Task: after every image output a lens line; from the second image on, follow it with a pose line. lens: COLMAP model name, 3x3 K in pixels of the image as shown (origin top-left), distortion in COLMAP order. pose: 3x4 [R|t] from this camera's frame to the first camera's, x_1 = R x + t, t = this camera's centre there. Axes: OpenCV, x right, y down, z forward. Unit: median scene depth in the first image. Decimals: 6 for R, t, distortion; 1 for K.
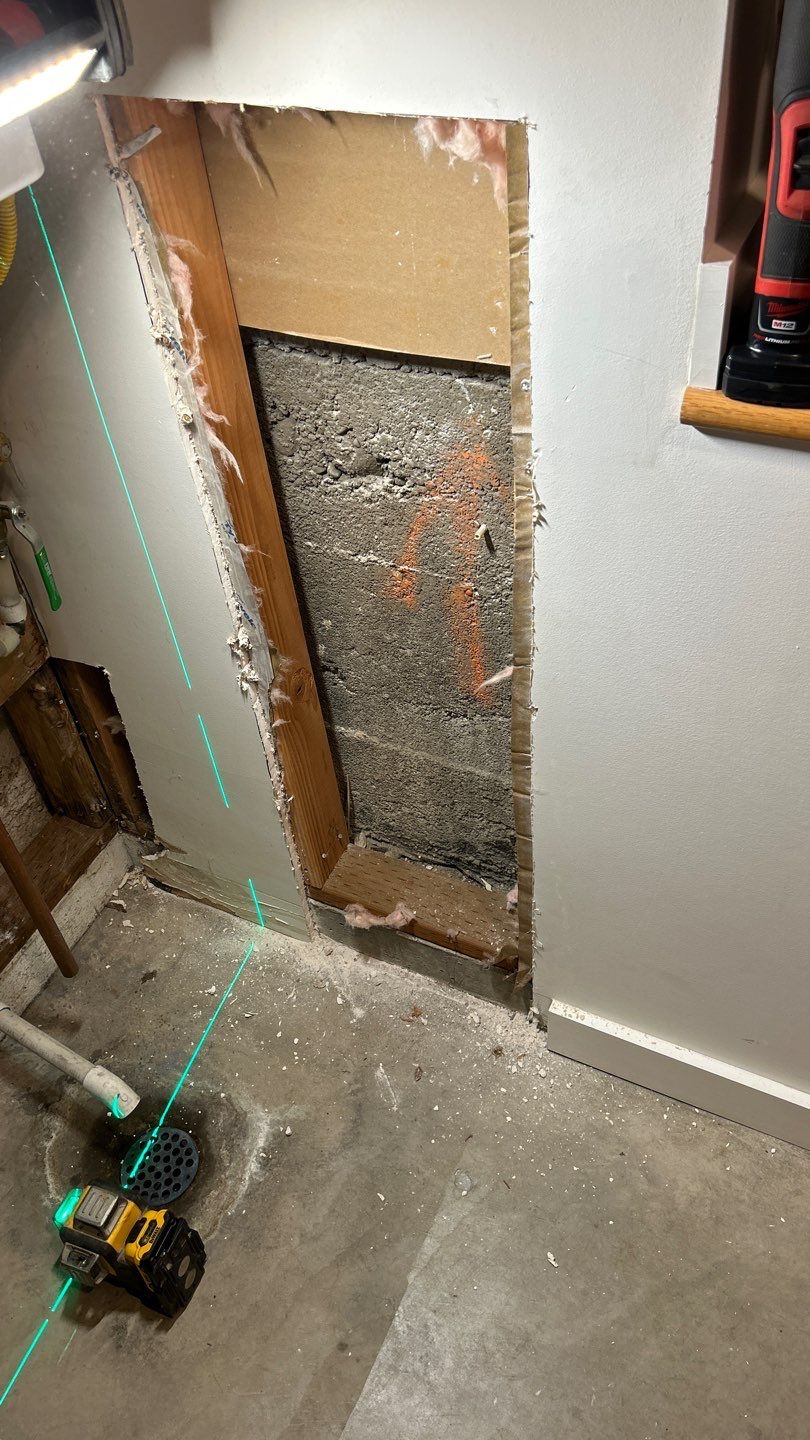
lens RADIAL K [[1078.0, 0, 405.0], [0, 1078.0, 720.0], [0, 0, 1]] dist [0.059596, -0.063177]
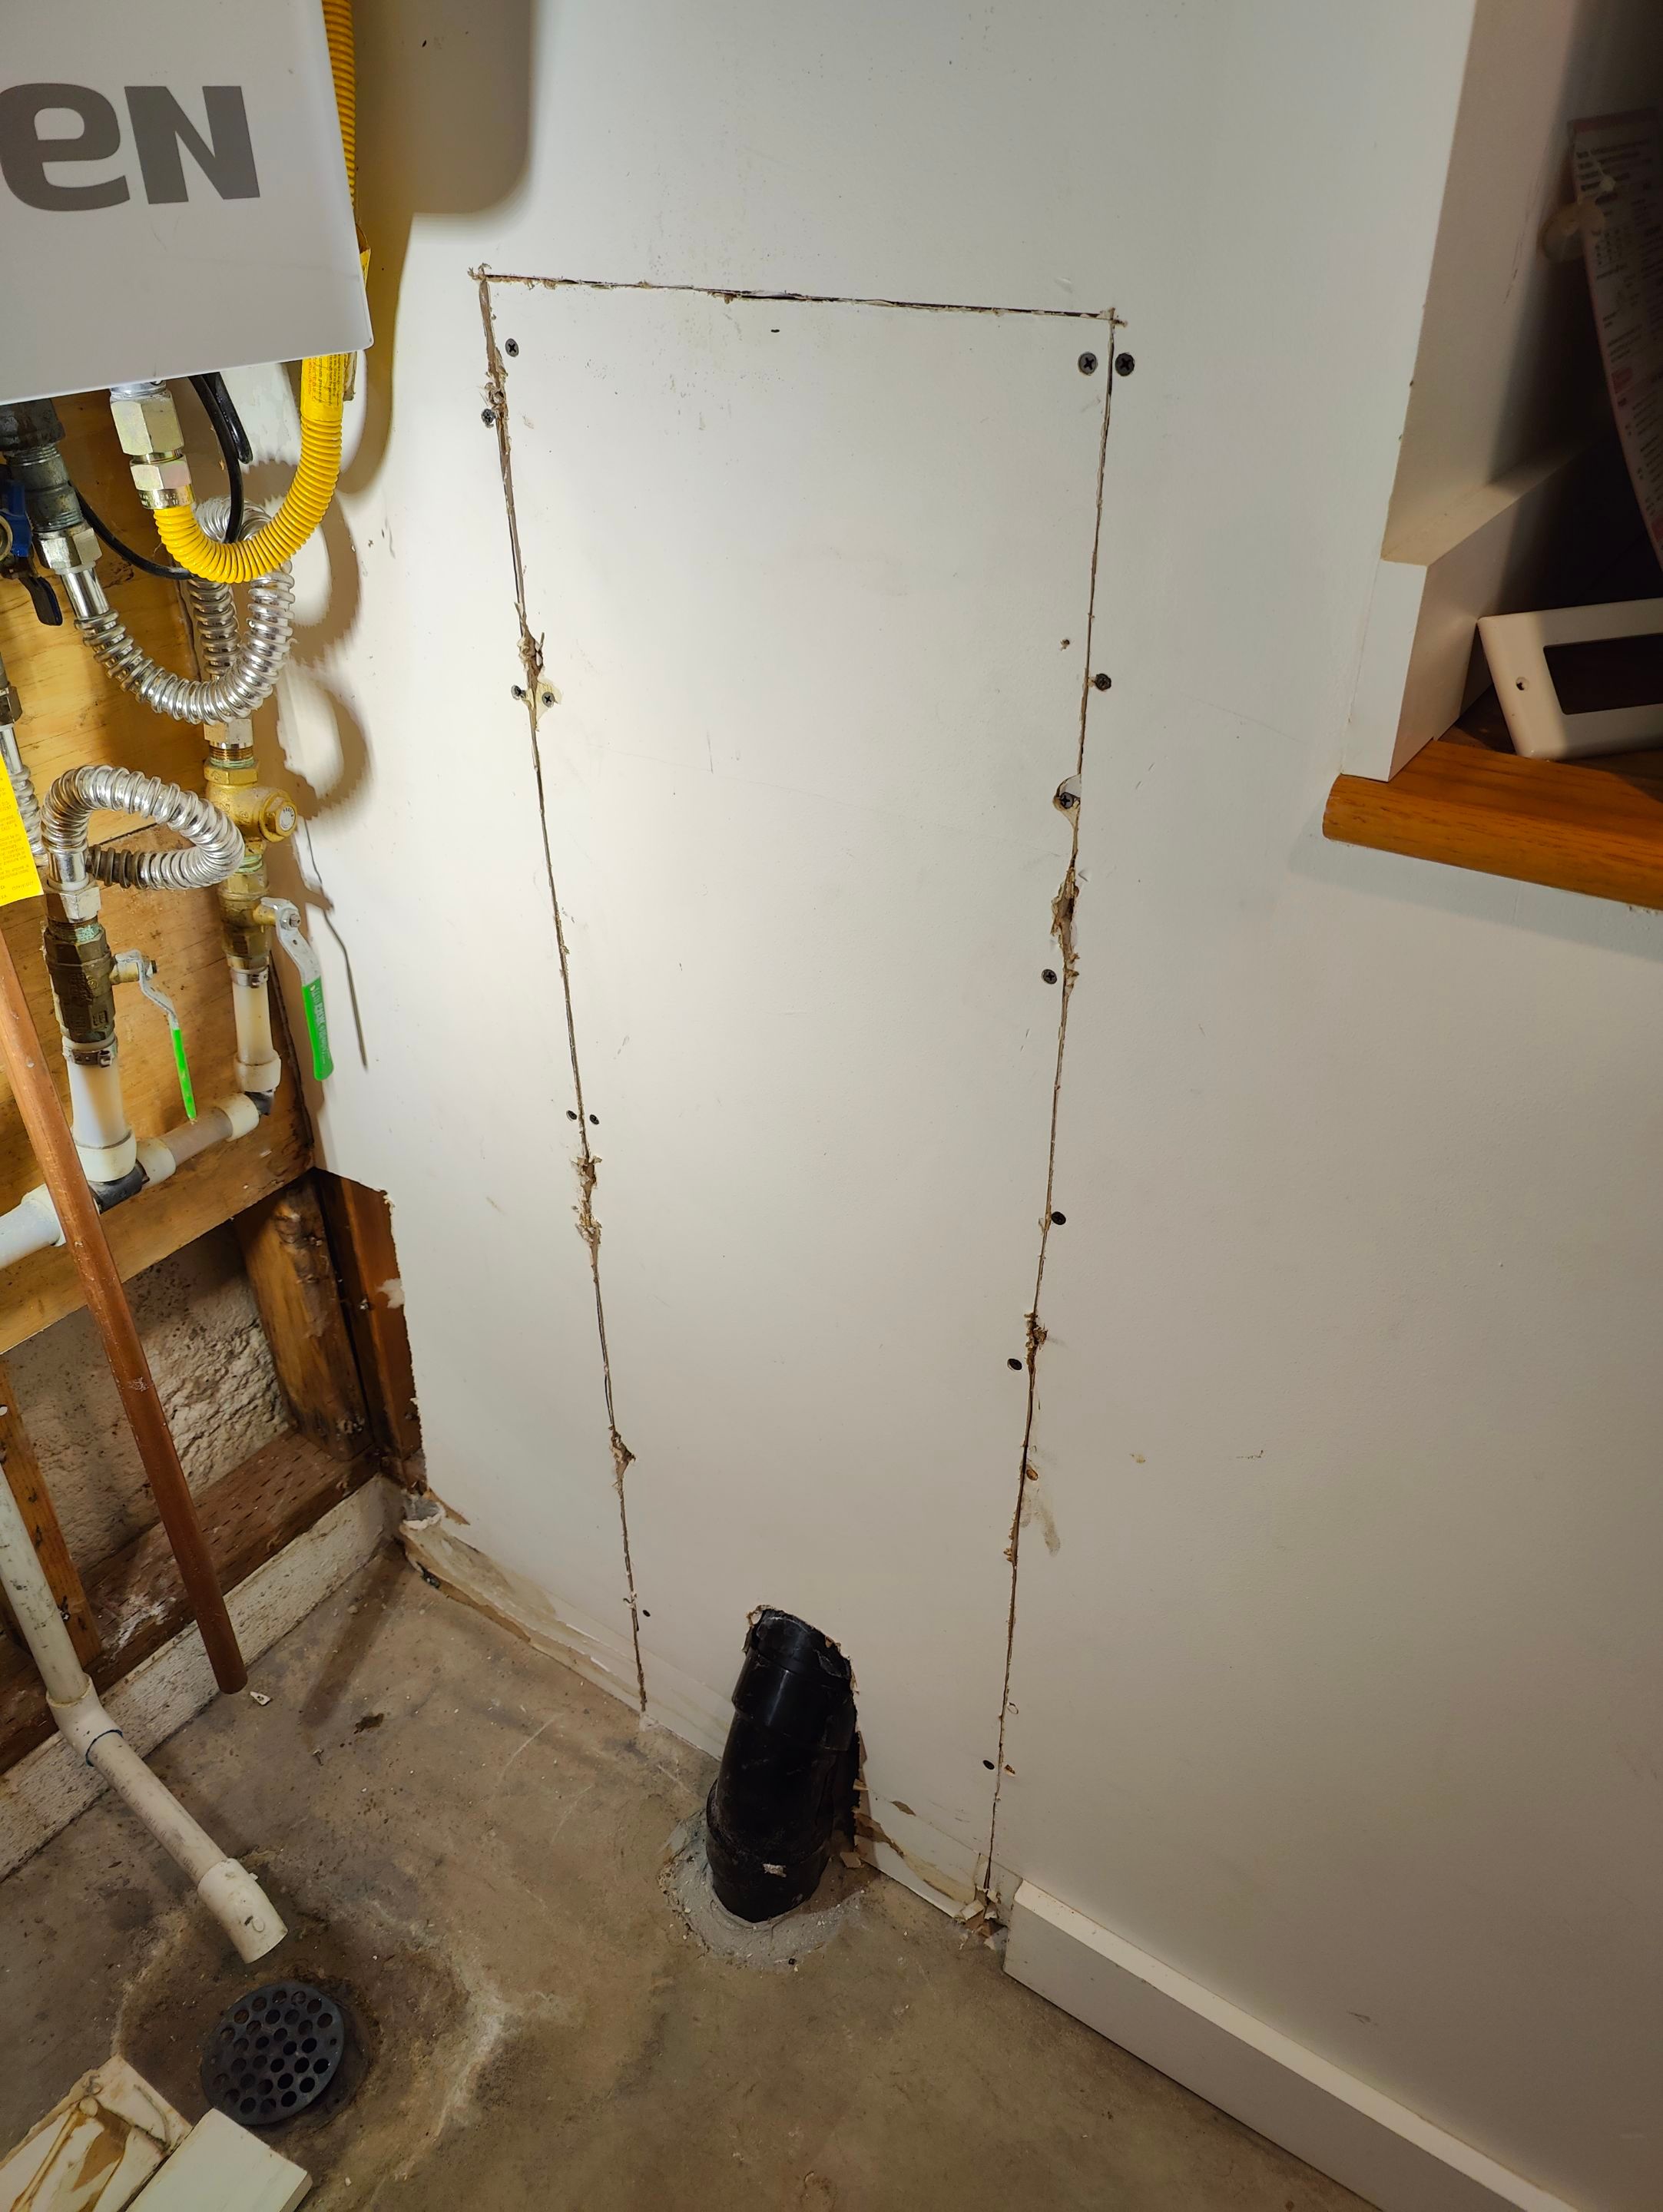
lens RADIAL K [[1569.8, 0, 831.5], [0, 1569.8, 1106.0], [0, 0, 1]] dist [0.036198, -0.042376]
pose [[0.986645, 0.143867, -0.076375, 0.038877], [-0.156111, 0.969024, -0.191367, 0.035761], [0.046478, 0.200734, 0.978543, 0.093289]]
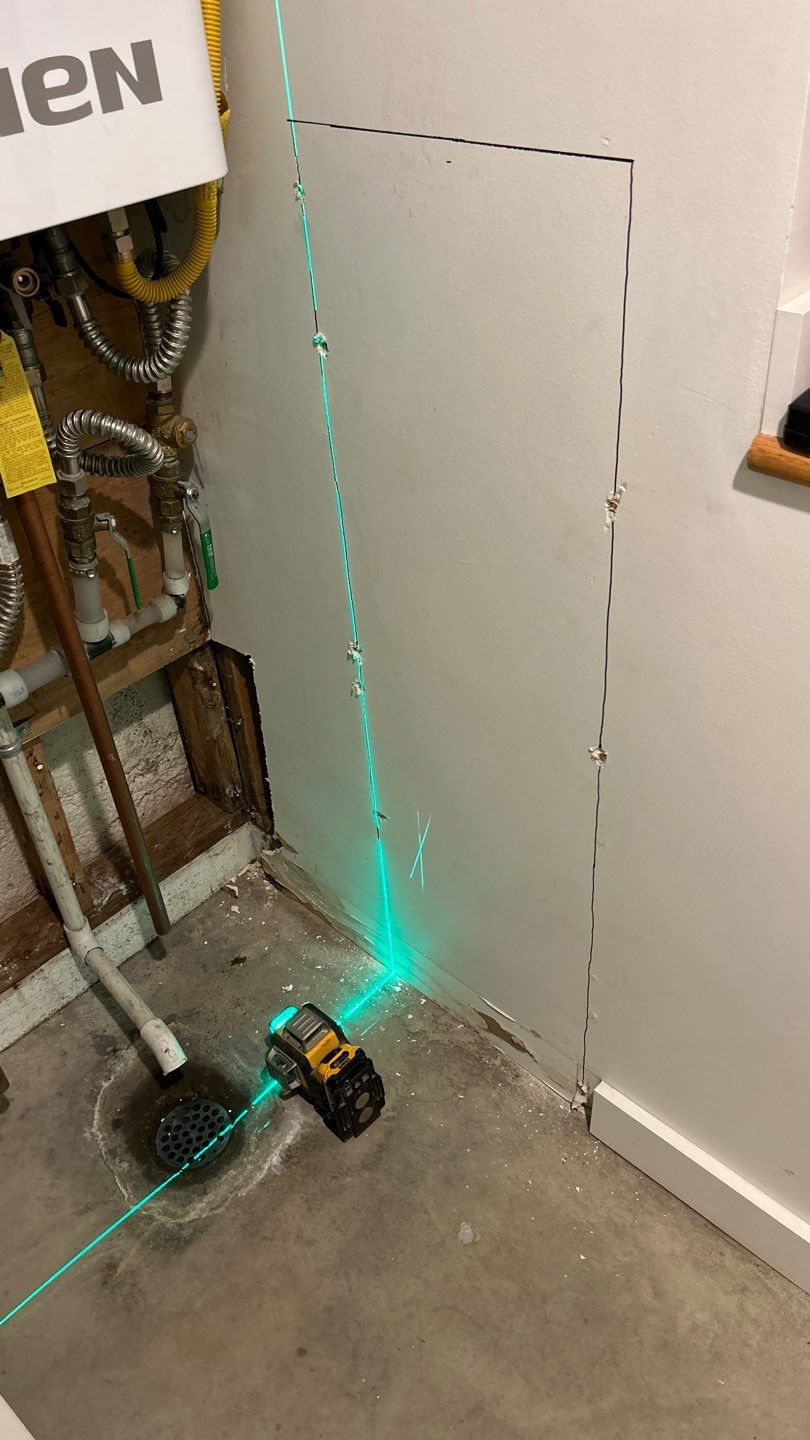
lens RADIAL K [[1083.8, 0, 401.9], [0, 1083.8, 727.4], [0, 0, 1]] dist [0.051629, -0.056942]
pose [[0.952836, 0.205809, -0.223038, 0.112574], [-0.222402, 0.973581, -0.051745, 0.040127], [0.206496, 0.098908, 0.973436, -0.011983]]
